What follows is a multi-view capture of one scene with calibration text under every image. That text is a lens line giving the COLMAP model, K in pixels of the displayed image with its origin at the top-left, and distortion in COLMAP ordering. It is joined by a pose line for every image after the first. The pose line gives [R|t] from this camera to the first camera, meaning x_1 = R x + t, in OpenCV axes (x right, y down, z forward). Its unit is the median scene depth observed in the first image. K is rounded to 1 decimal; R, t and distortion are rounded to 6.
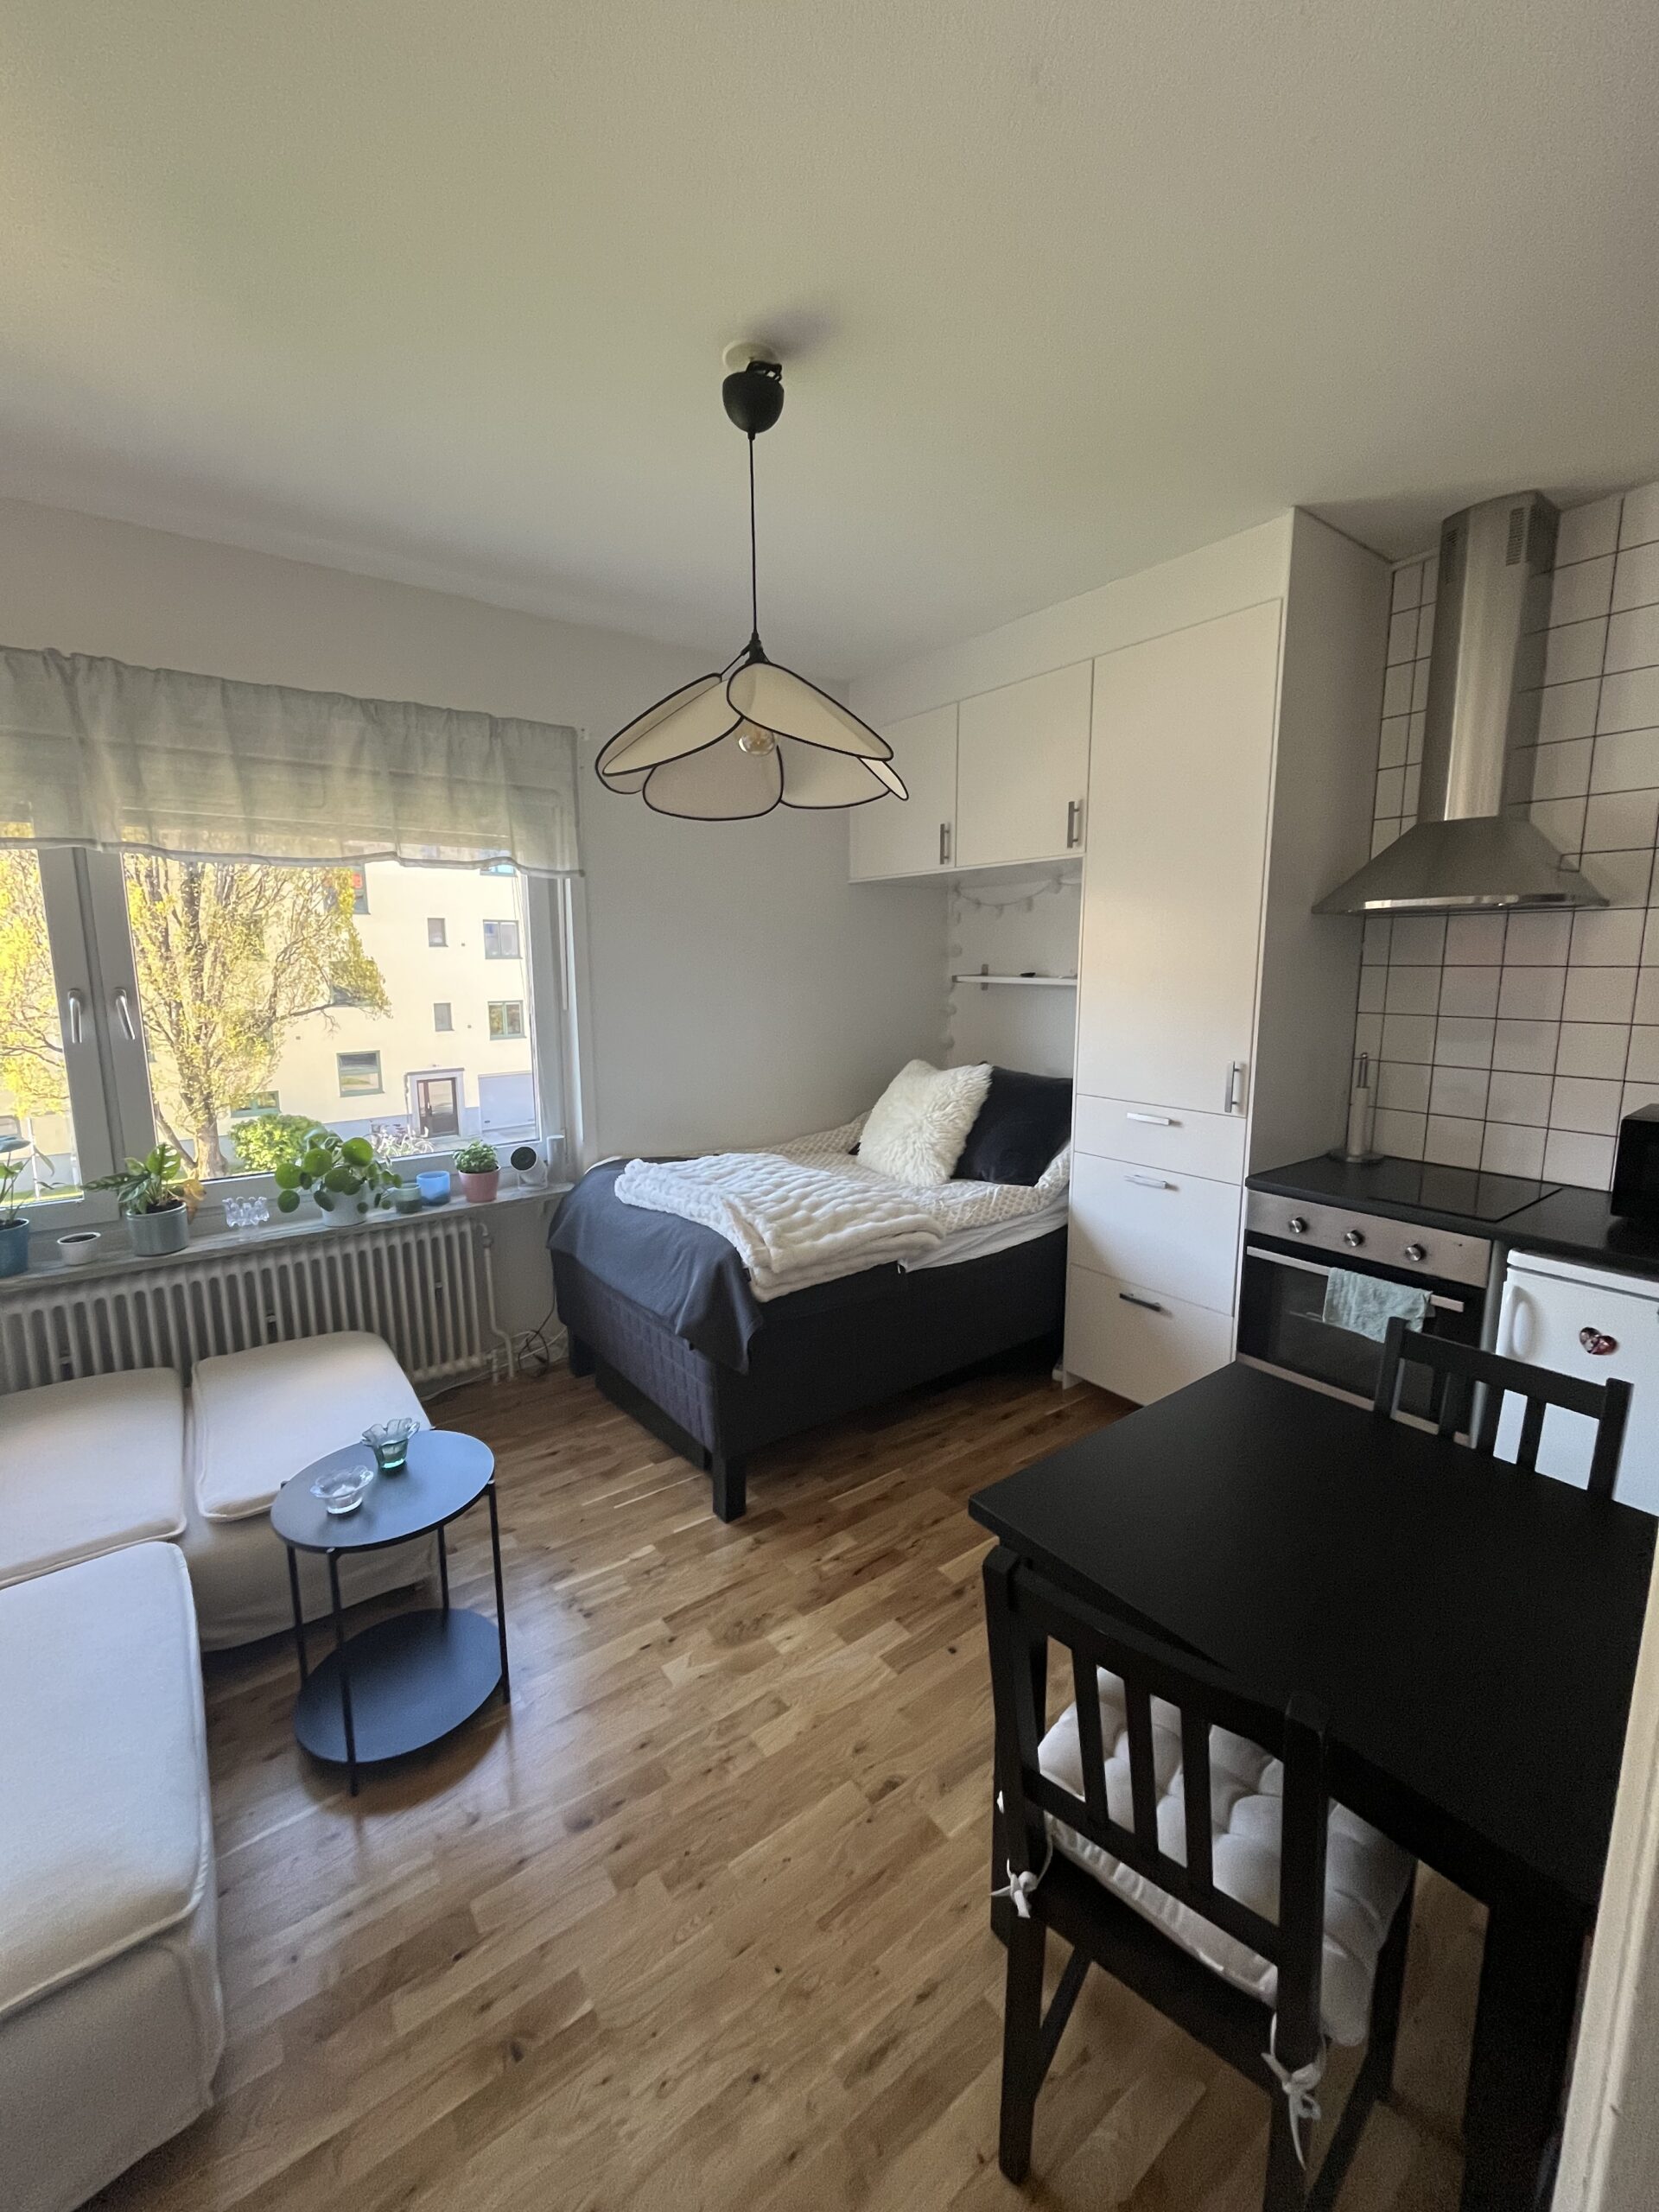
lens RADIAL K [[881.8, 0, 823.8], [0, 881.8, 1089.0], [0, 0, 1]] dist [-0.003613, -0.000064]
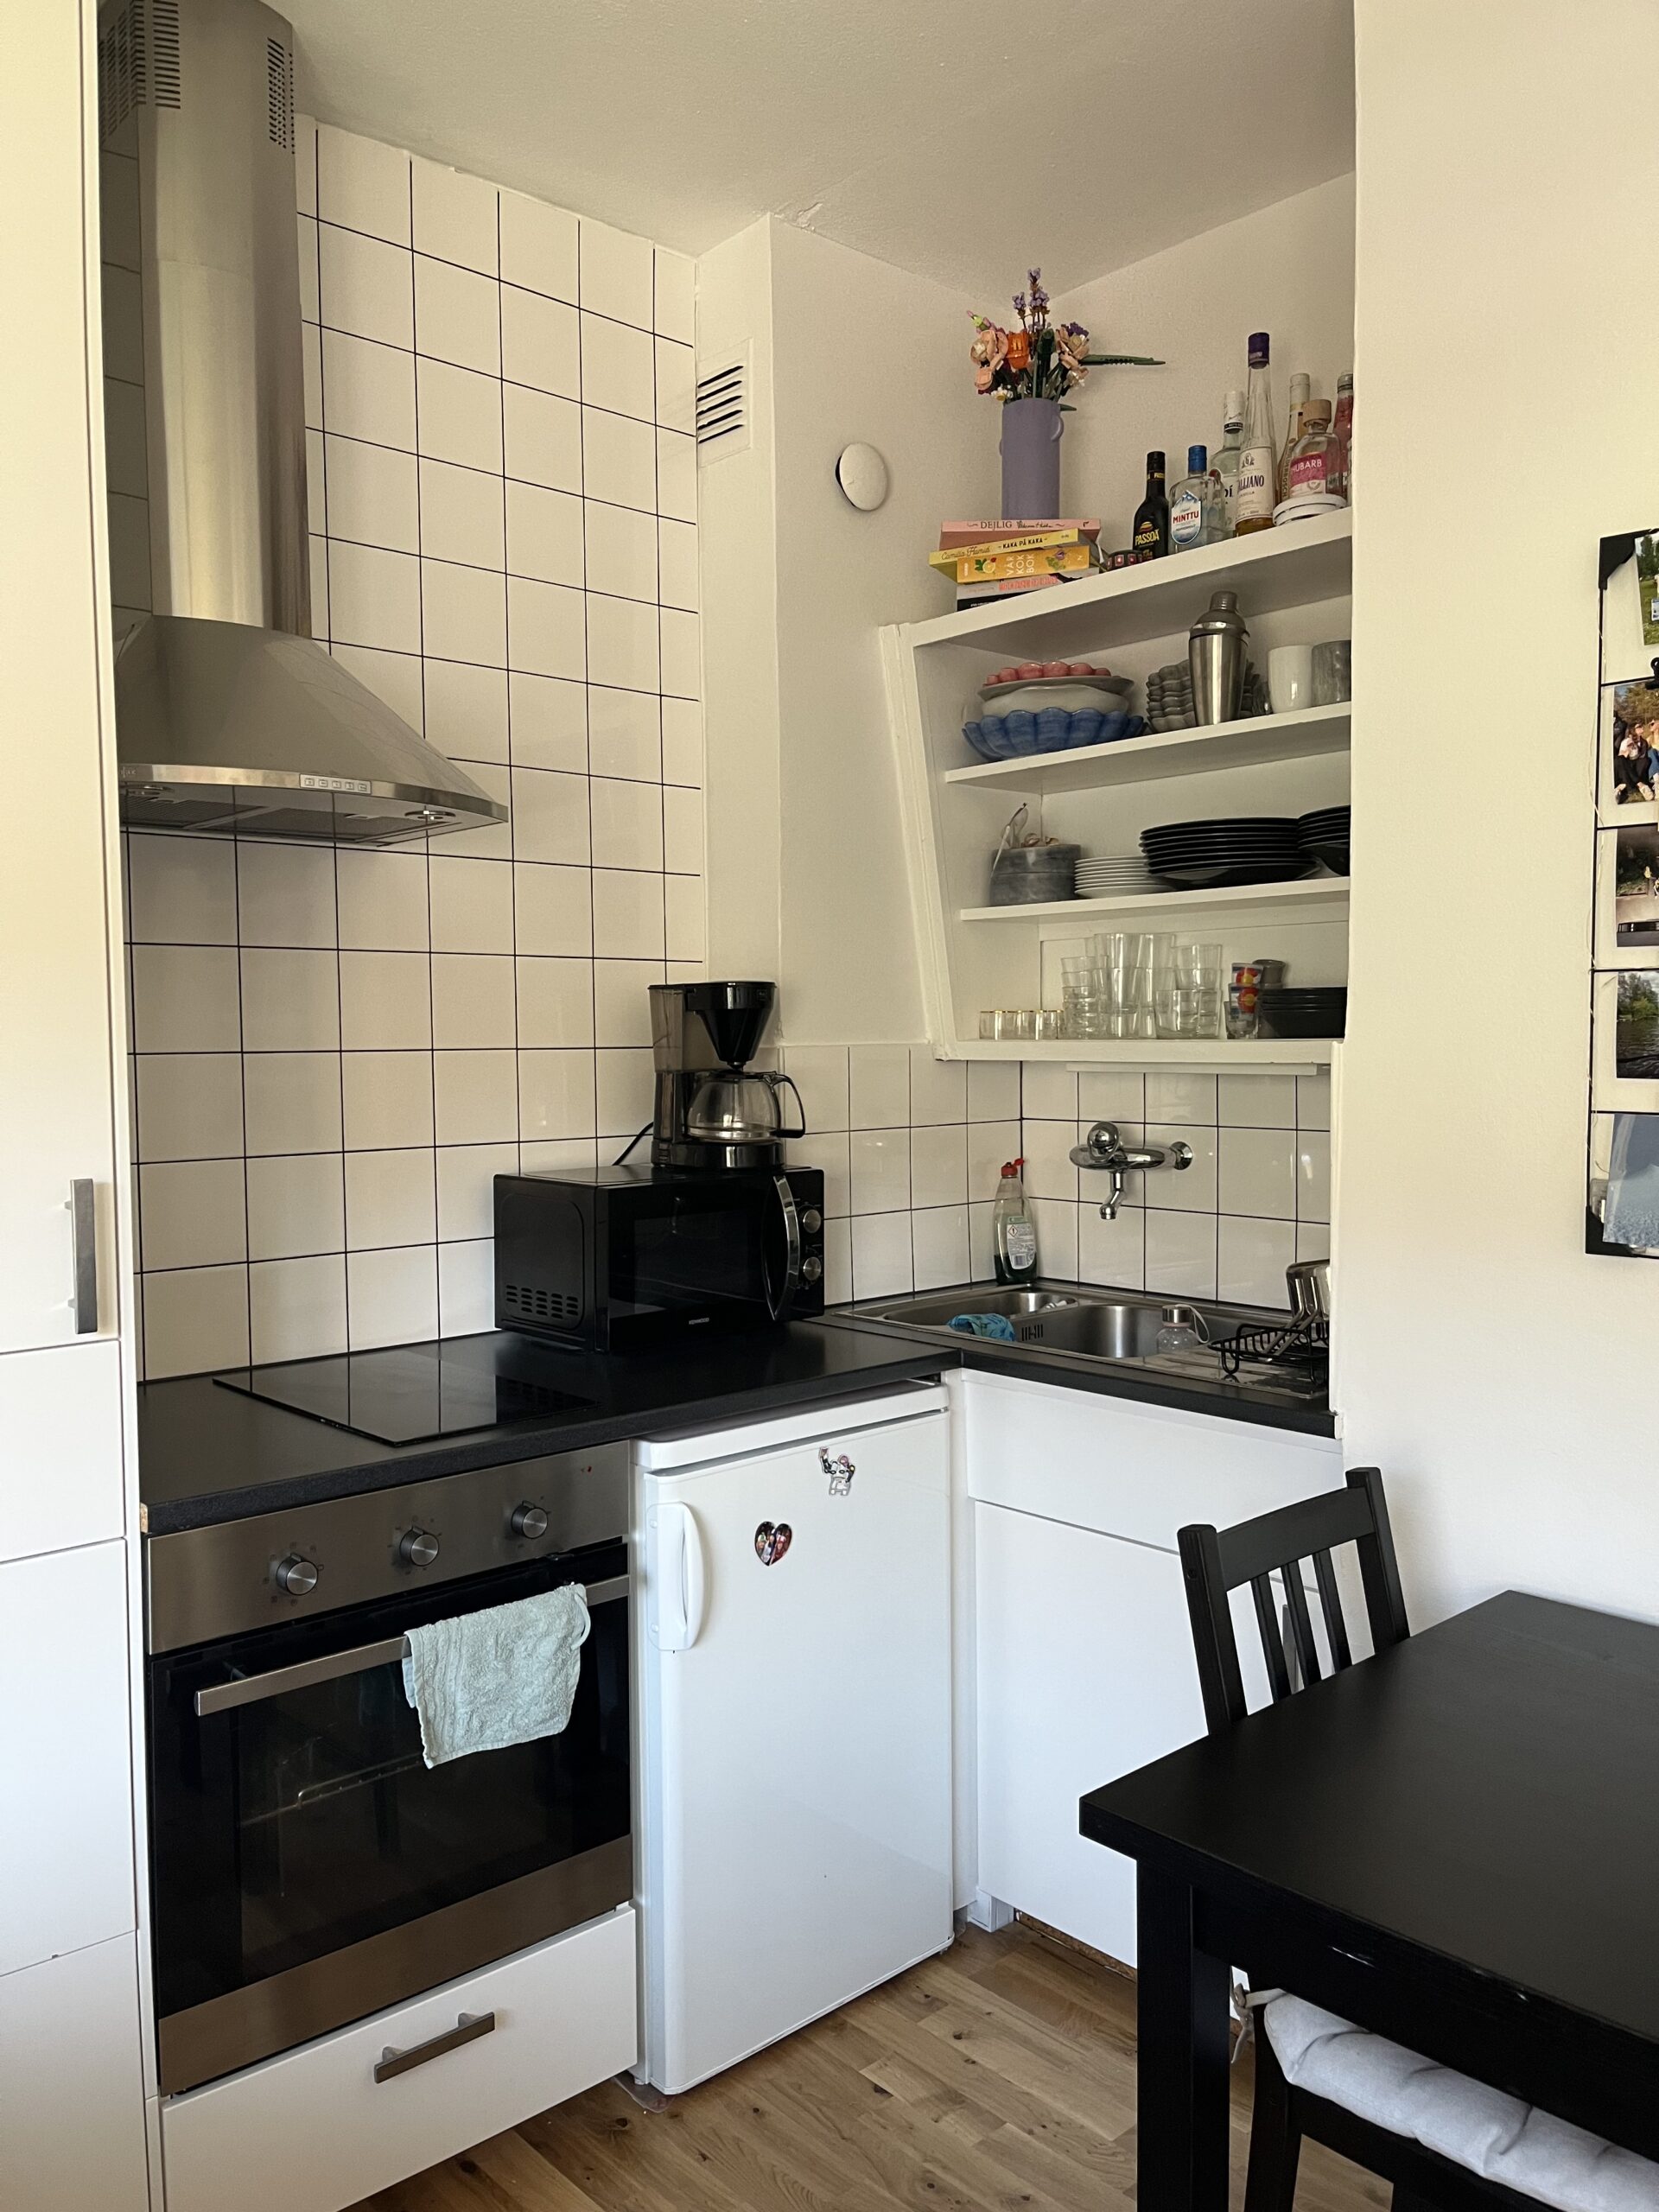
lens RADIAL K [[1654.7, 0, 829.5], [0, 1654.7, 1106.0], [0, 0, 1]] dist [0.066353, -0.098274]
pose [[-0.089647, -0.036657, 0.995299, -0.026637], [0.155675, 0.986524, 0.050355, -0.006328], [-0.983732, 0.159457, -0.082732, 0.102844]]
